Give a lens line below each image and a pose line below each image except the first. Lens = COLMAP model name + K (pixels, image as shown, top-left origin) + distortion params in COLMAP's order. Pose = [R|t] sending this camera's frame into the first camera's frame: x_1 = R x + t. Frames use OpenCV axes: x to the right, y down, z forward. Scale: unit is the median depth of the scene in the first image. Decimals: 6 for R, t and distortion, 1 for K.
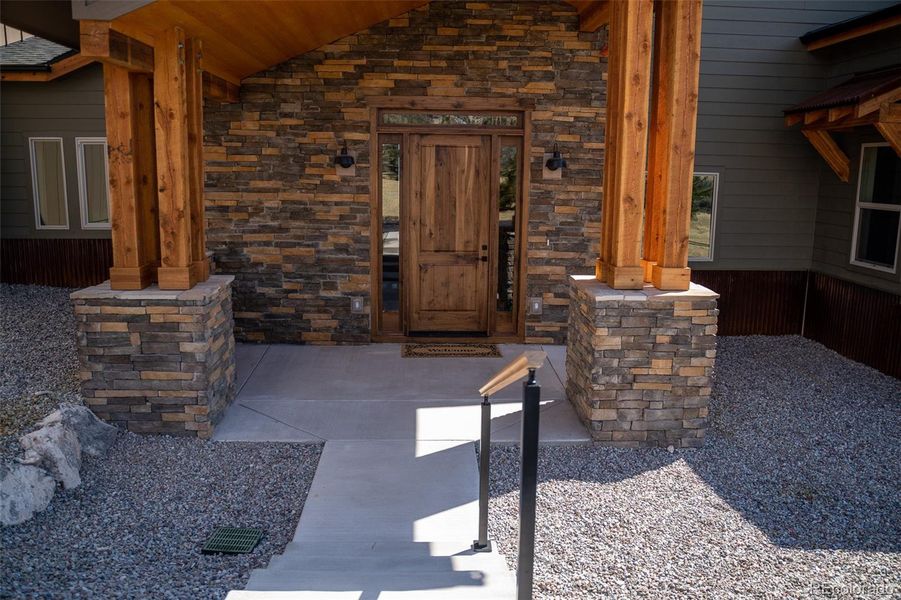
lens RADIAL K [[723.7, 0, 450.5], [0, 723.7, 300.0], [0, 0, 1]] dist [-0.088104, 0.014346]
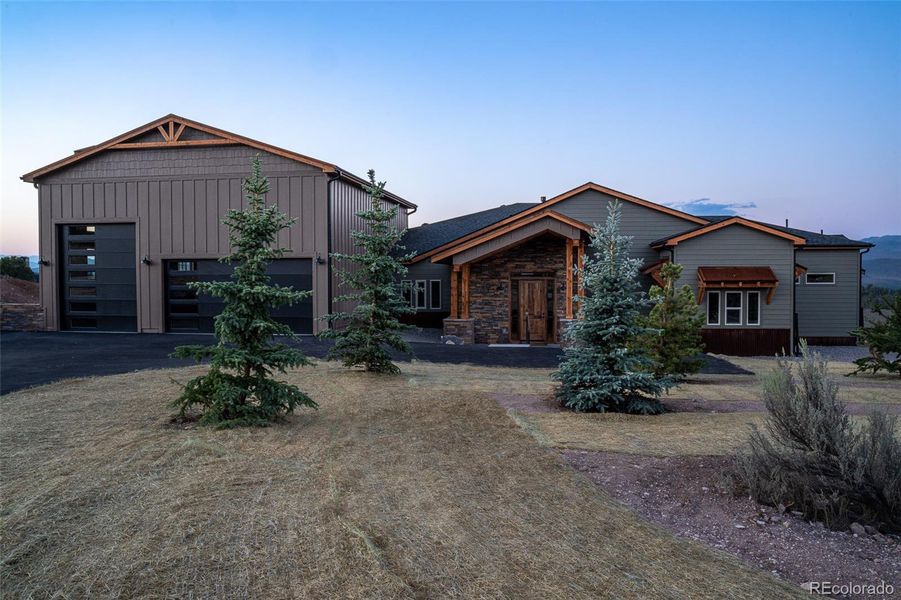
lens RADIAL K [[723.7, 0, 450.5], [0, 723.7, 300.0], [0, 0, 1]] dist [-0.088104, 0.014346]
pose [[0.983862, -0.008556, -0.178727, 0.226134], [-0.017299, 0.989628, -0.142606, 0.350404], [0.178093, 0.143396, 0.973509, -2.336774]]
